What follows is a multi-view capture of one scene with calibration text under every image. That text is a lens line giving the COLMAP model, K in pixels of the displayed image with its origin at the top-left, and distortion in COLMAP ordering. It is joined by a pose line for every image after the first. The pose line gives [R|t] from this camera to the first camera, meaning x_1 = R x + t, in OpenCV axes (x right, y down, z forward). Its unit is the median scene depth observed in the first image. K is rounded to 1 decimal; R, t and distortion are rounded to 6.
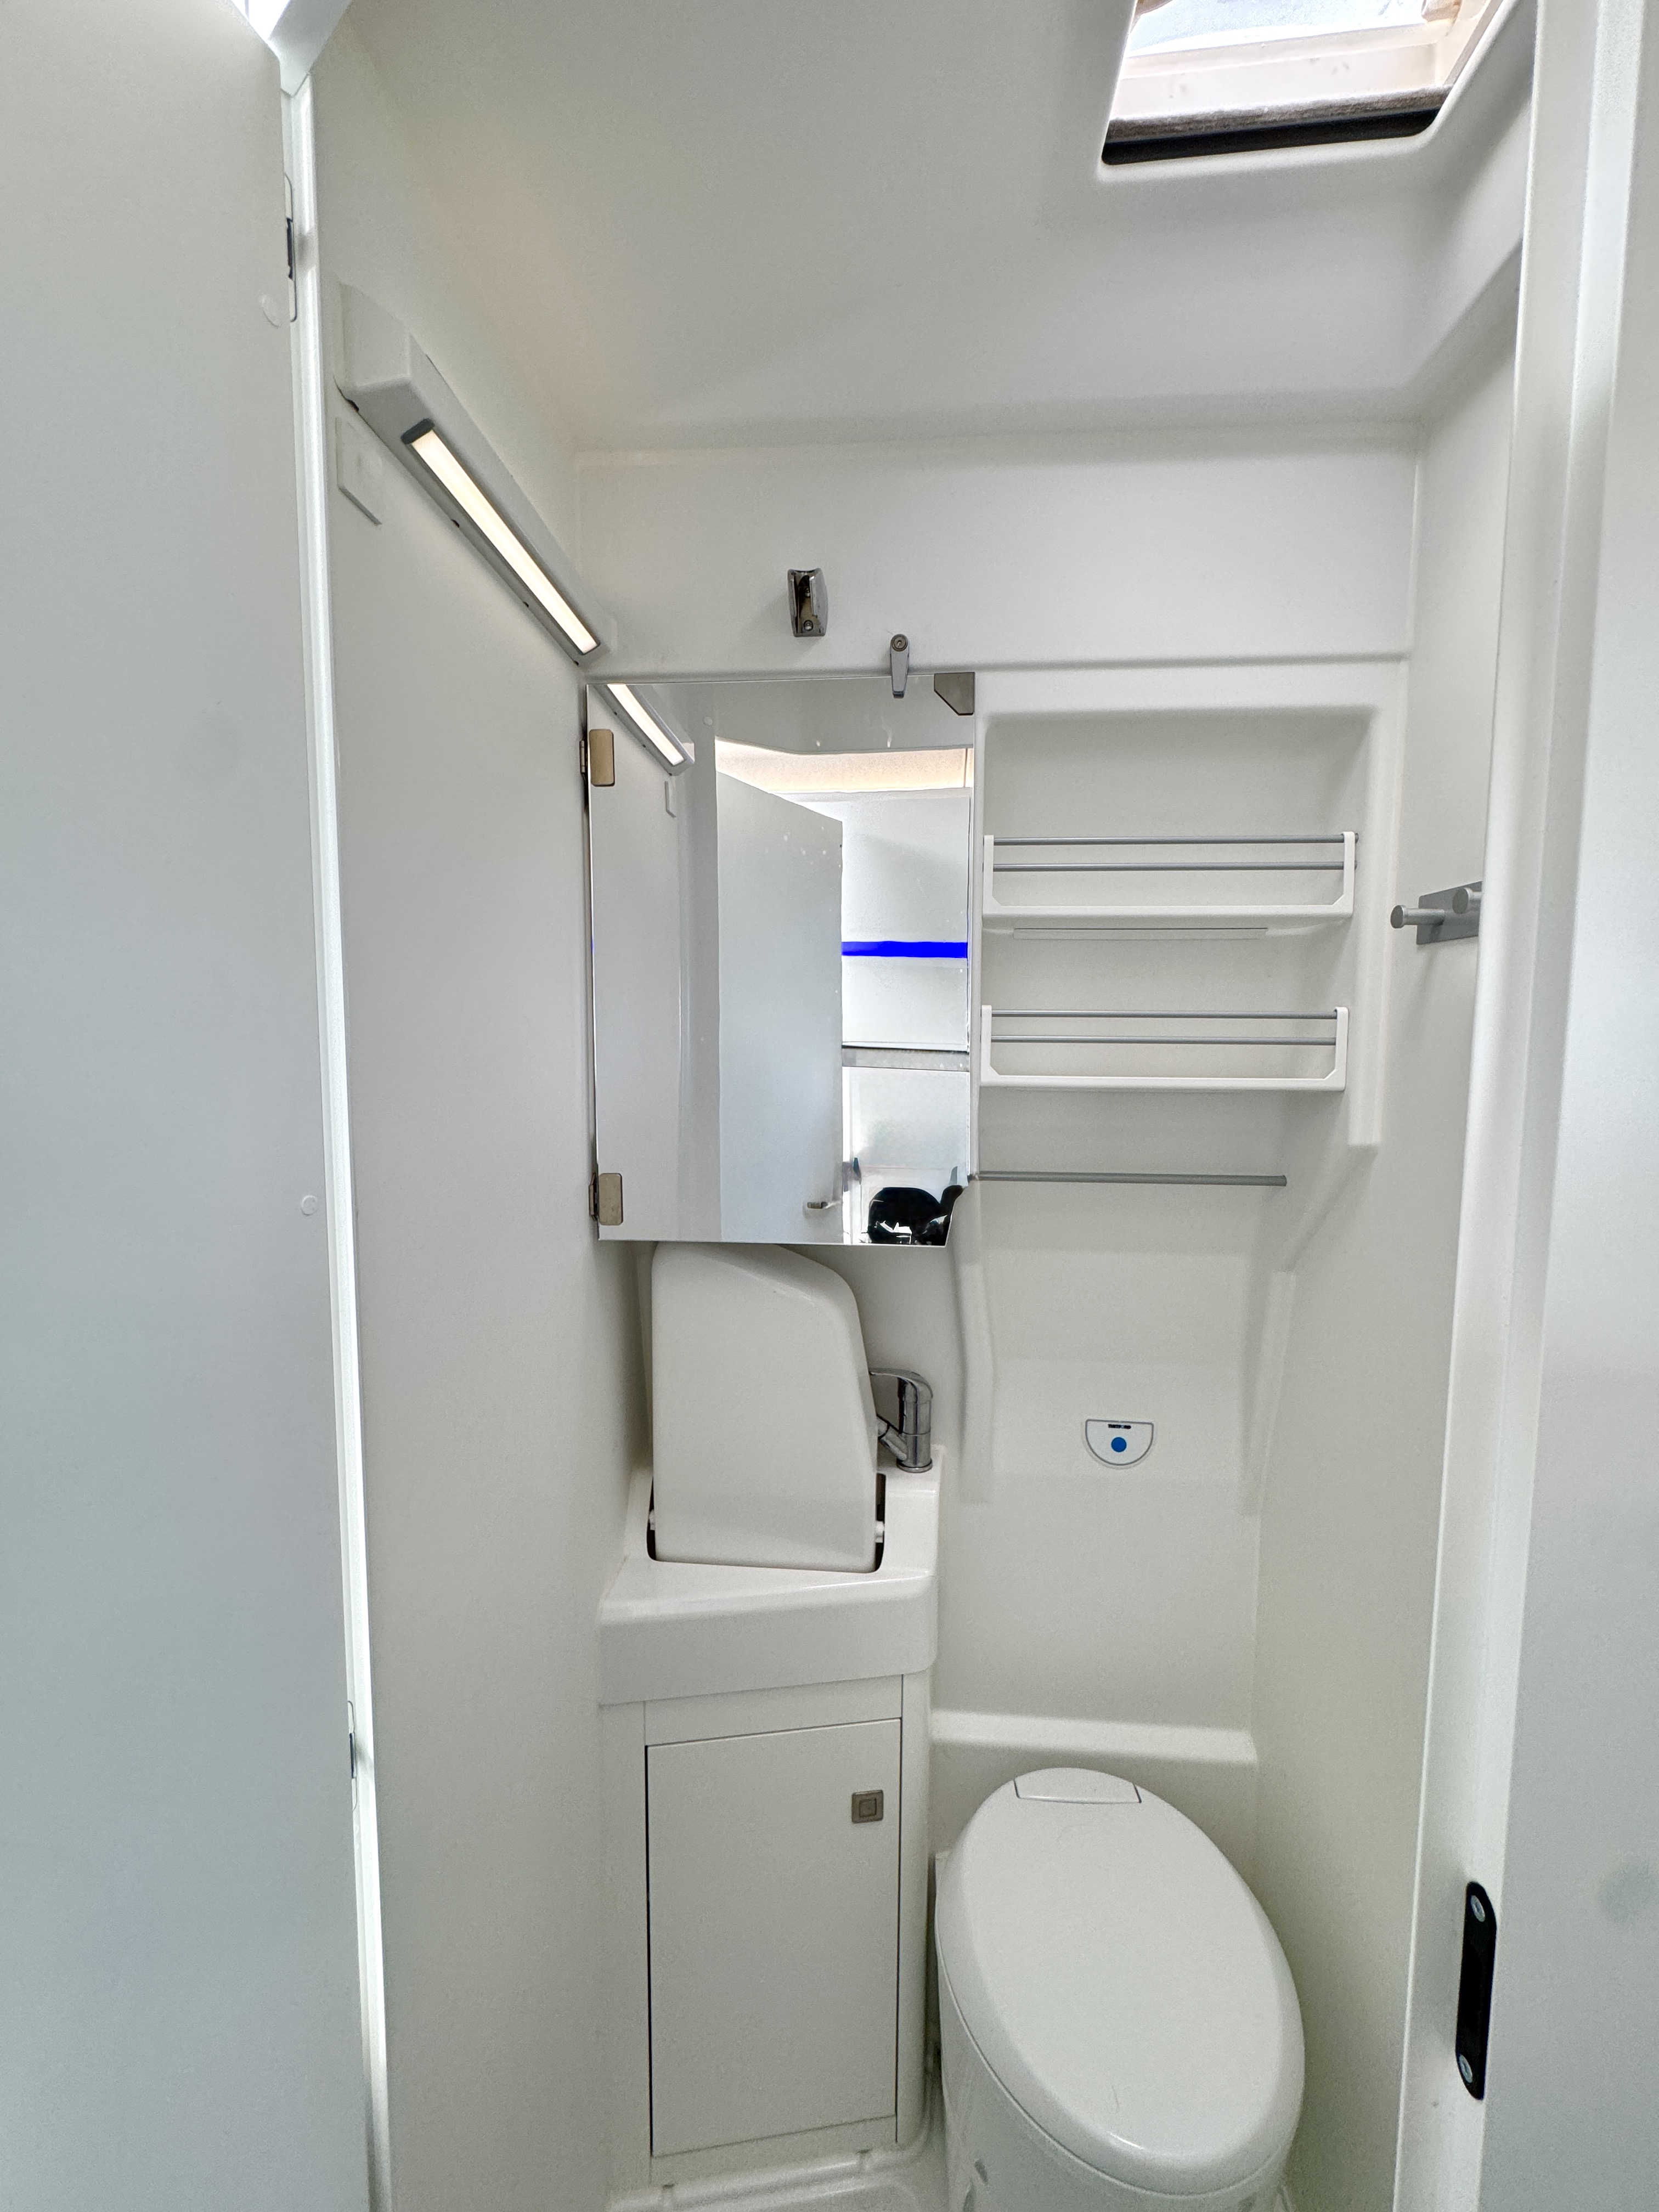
lens RADIAL K [[888.7, 0, 834.8], [0, 888.7, 1105.9], [0, 0, 1]] dist [0.000218, -0.000577]
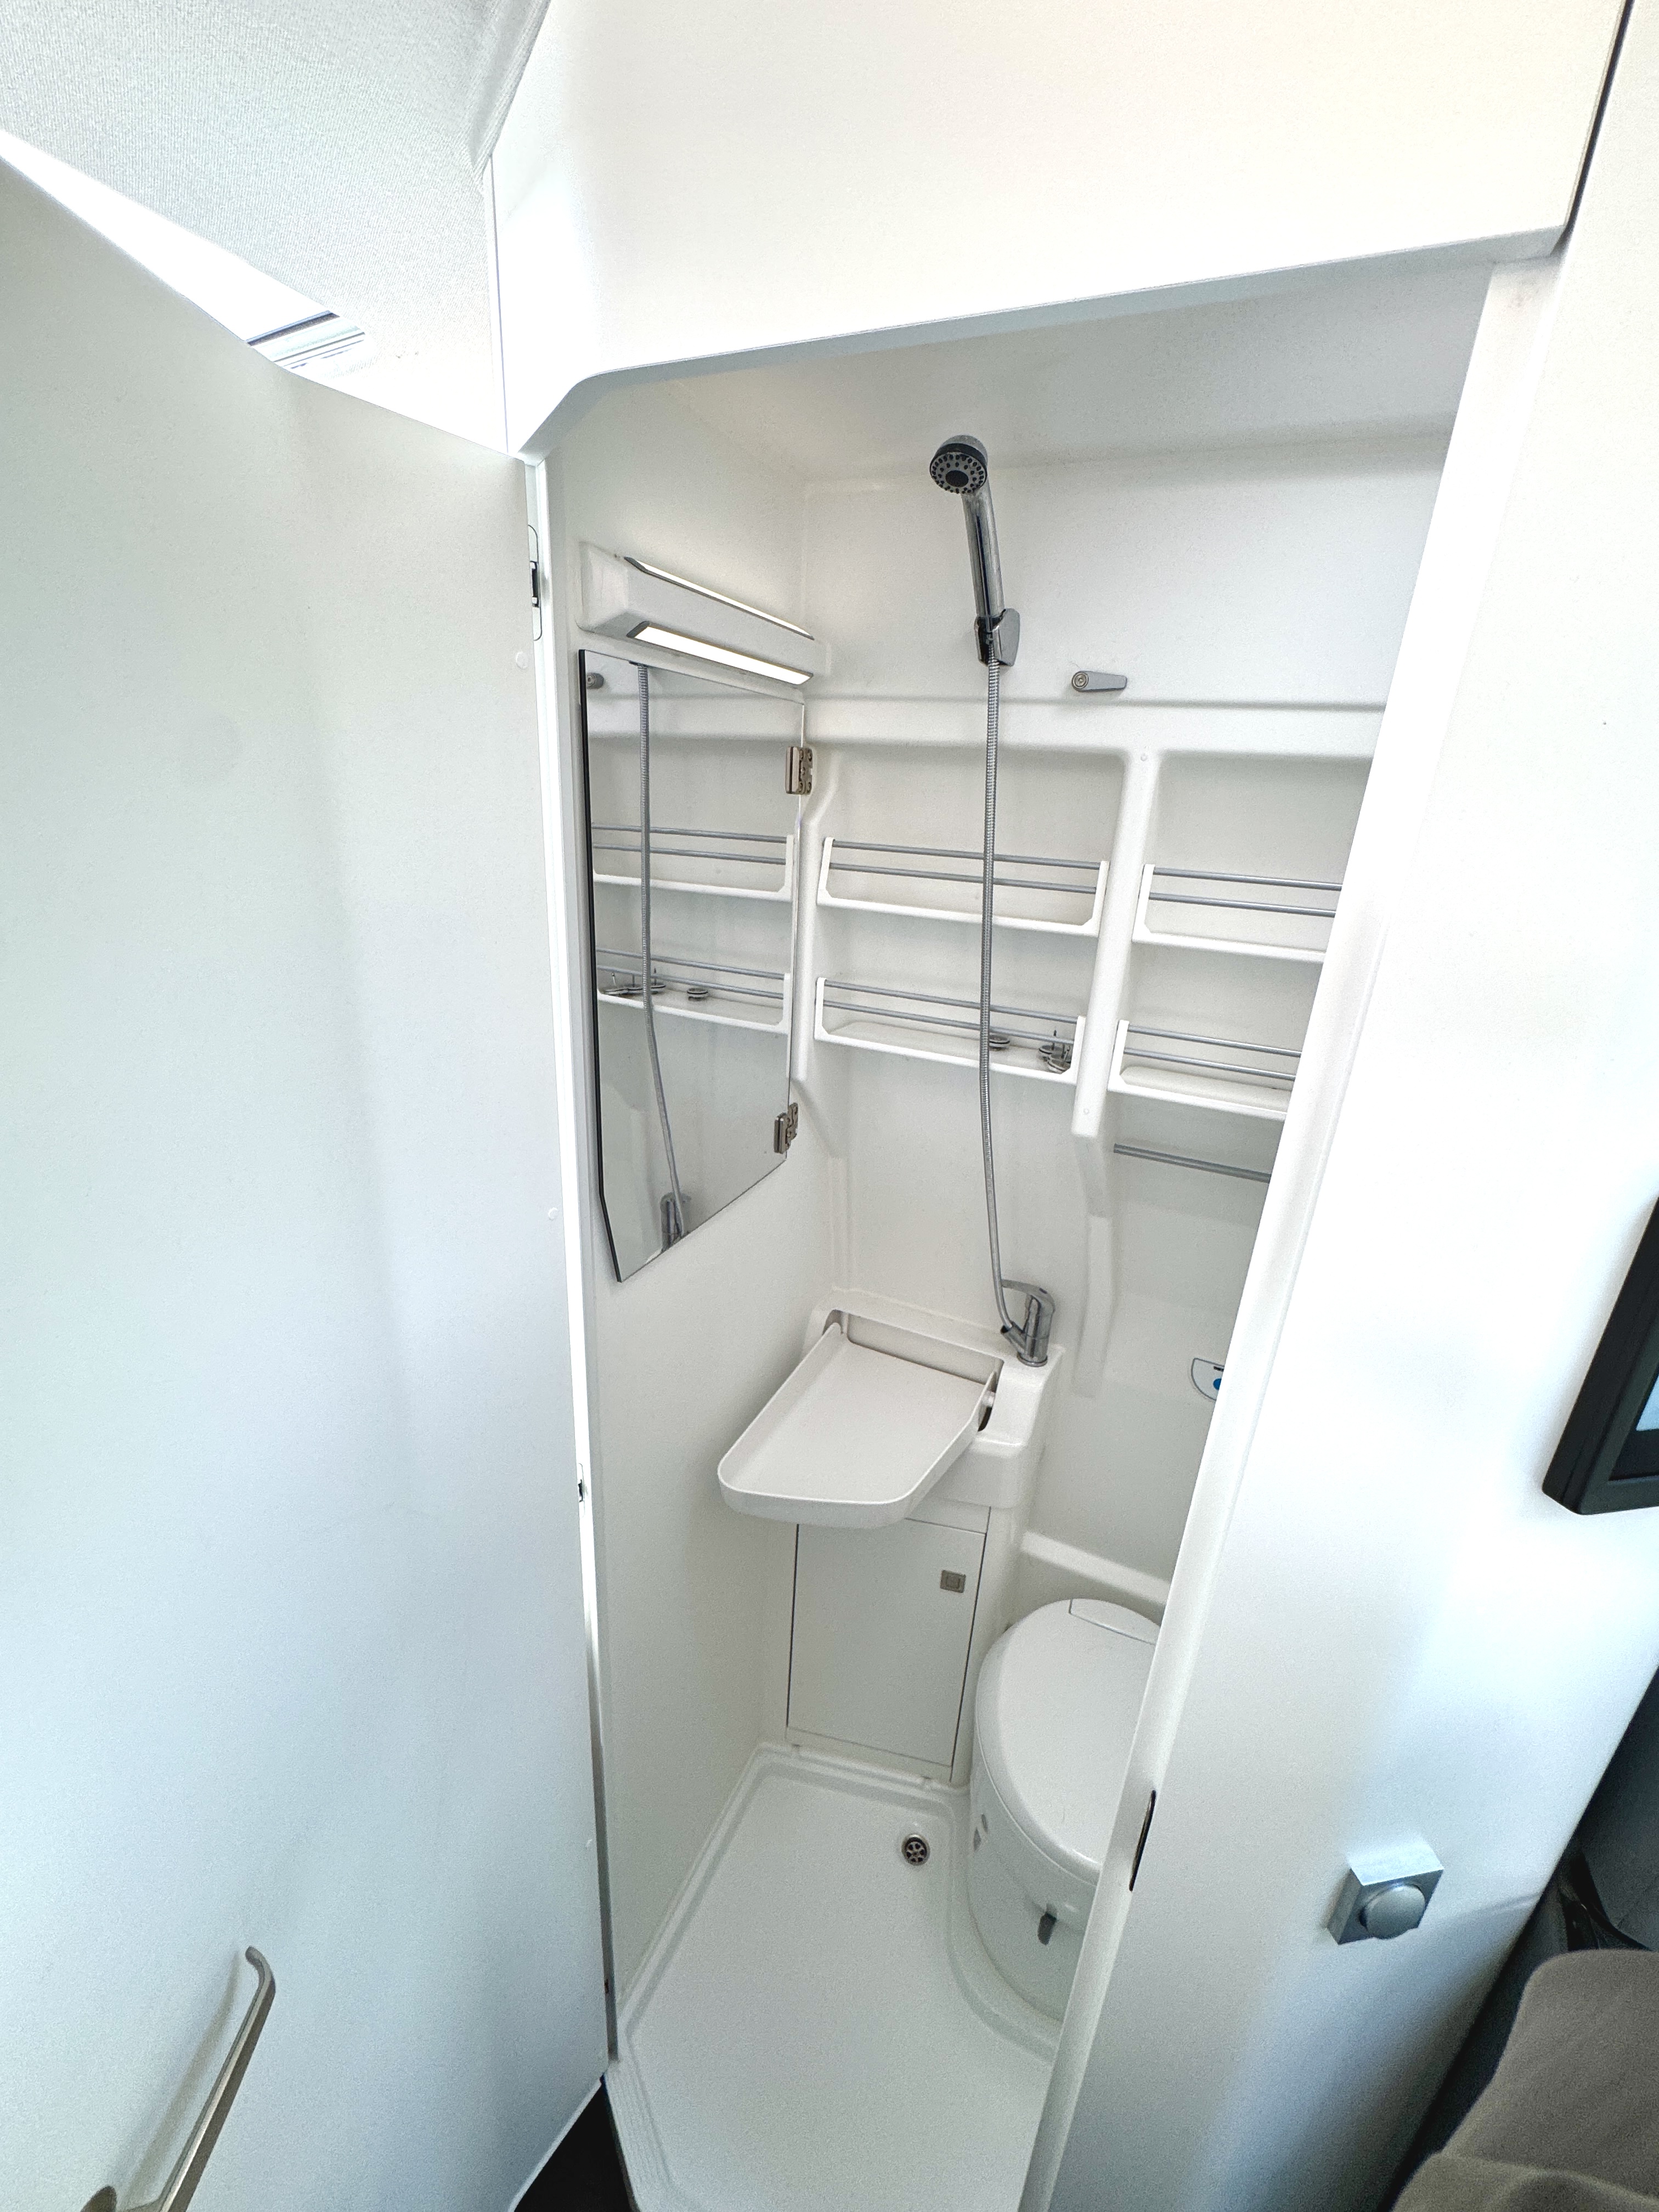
lens RADIAL K [[888.7, 0, 834.8], [0, 888.7, 1105.9], [0, 0, 1]] dist [0.000218, -0.000577]
pose [[0.938323, 0.158500, -0.307290, 0.168244], [-0.078051, 0.962899, 0.258329, -0.237620], [0.336834, -0.218412, 0.915882, -0.134434]]
